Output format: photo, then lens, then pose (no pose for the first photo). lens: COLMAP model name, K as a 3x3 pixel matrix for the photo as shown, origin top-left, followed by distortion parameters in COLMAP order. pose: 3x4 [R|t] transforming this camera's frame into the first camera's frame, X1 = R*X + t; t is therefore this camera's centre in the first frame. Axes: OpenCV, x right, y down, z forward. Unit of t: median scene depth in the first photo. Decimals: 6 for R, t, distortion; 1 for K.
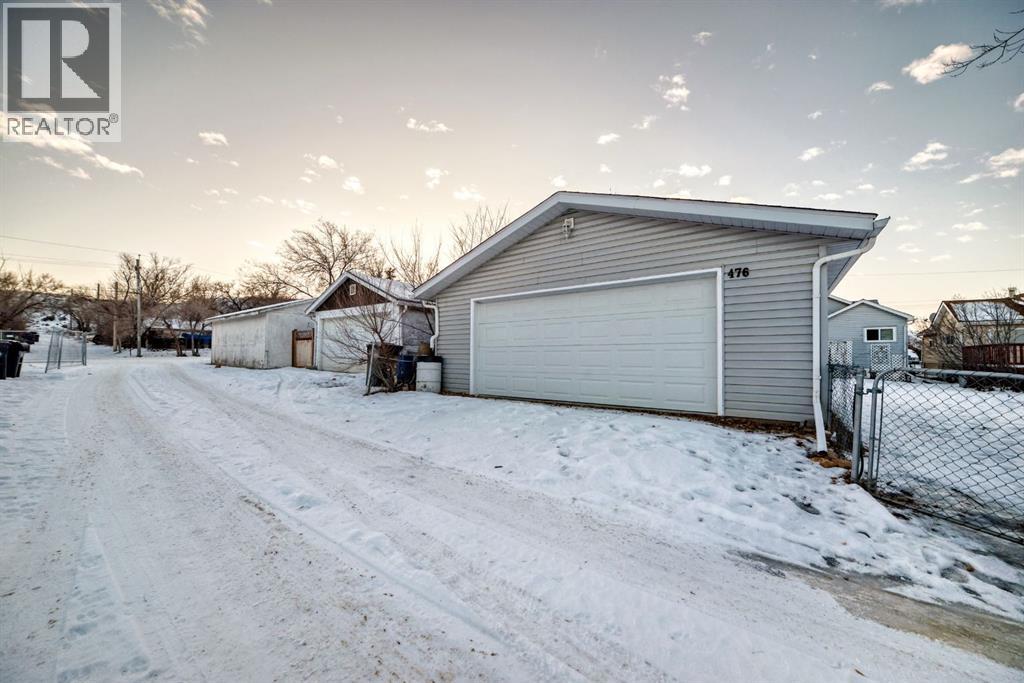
lens RADIAL K [[364.8, 0, 516.8], [0, 364.8, 344.2], [0, 0, 1]] dist [-0.023542, 0.003882]
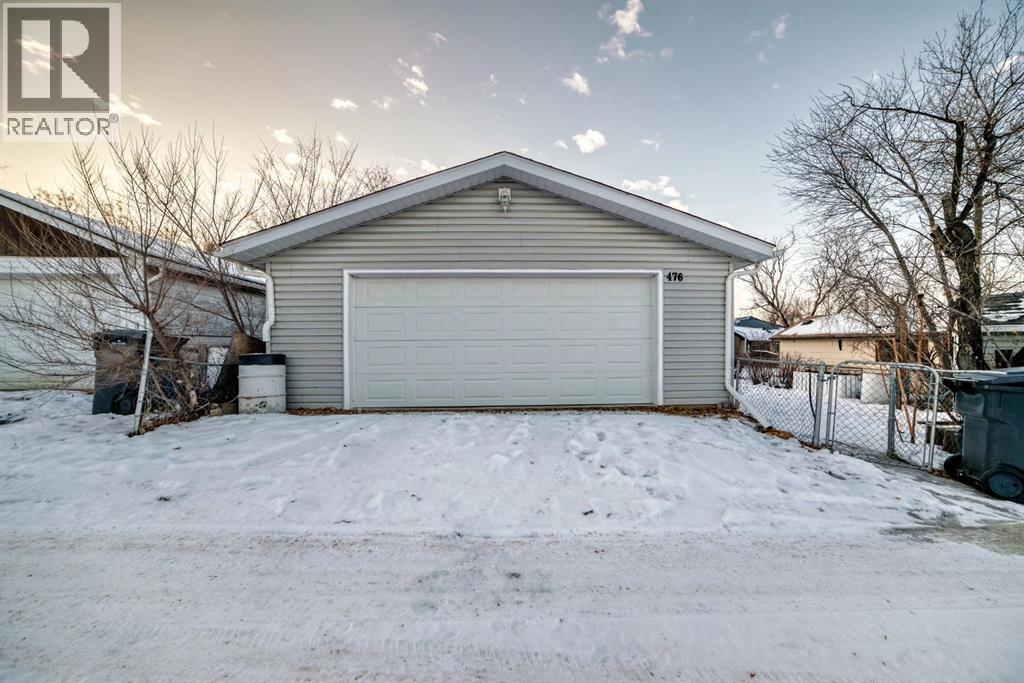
lens RADIAL K [[364.8, 0, 512.5], [0, 364.8, 345.3], [0, 0, 1]] dist [-0.023542, 0.003882]
pose [[0.781420, -0.007501, 0.623960, -0.304588], [-0.012600, 0.999534, 0.027795, -0.006259], [-0.623878, -0.029581, 0.780962, 0.269429]]
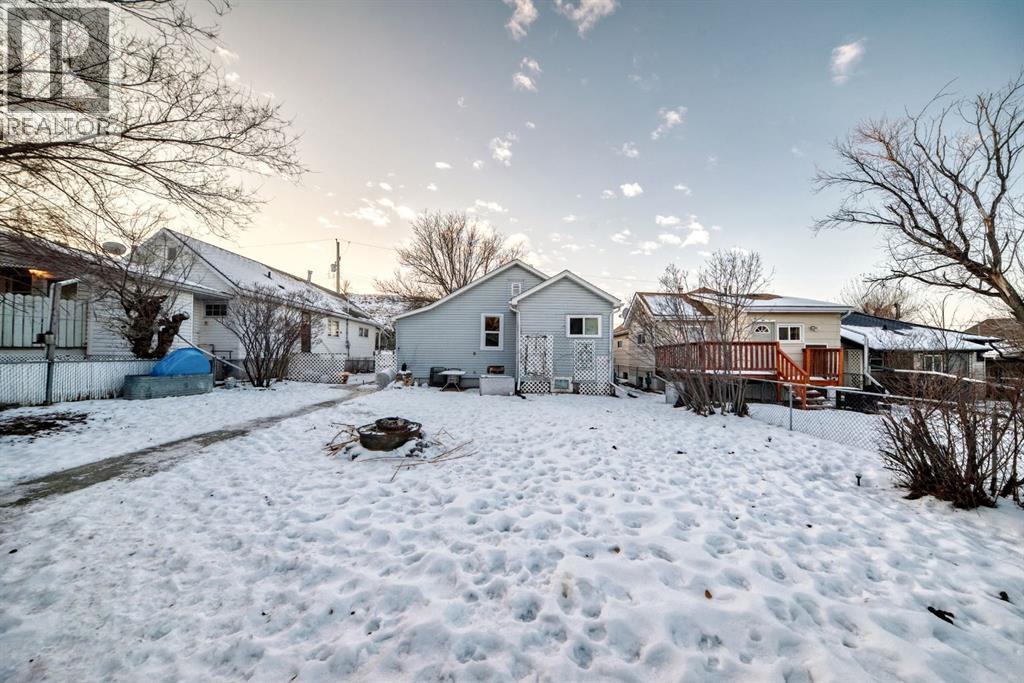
lens RADIAL K [[364.8, 0, 509.8], [0, 364.8, 346.8], [0, 0, 1]] dist [-0.023542, 0.003882]
pose [[0.804603, 0.015008, 0.593623, 1.119045], [-0.017617, 0.999844, -0.001399, 0.035397], [-0.593551, -0.009332, 0.804742, 1.196233]]
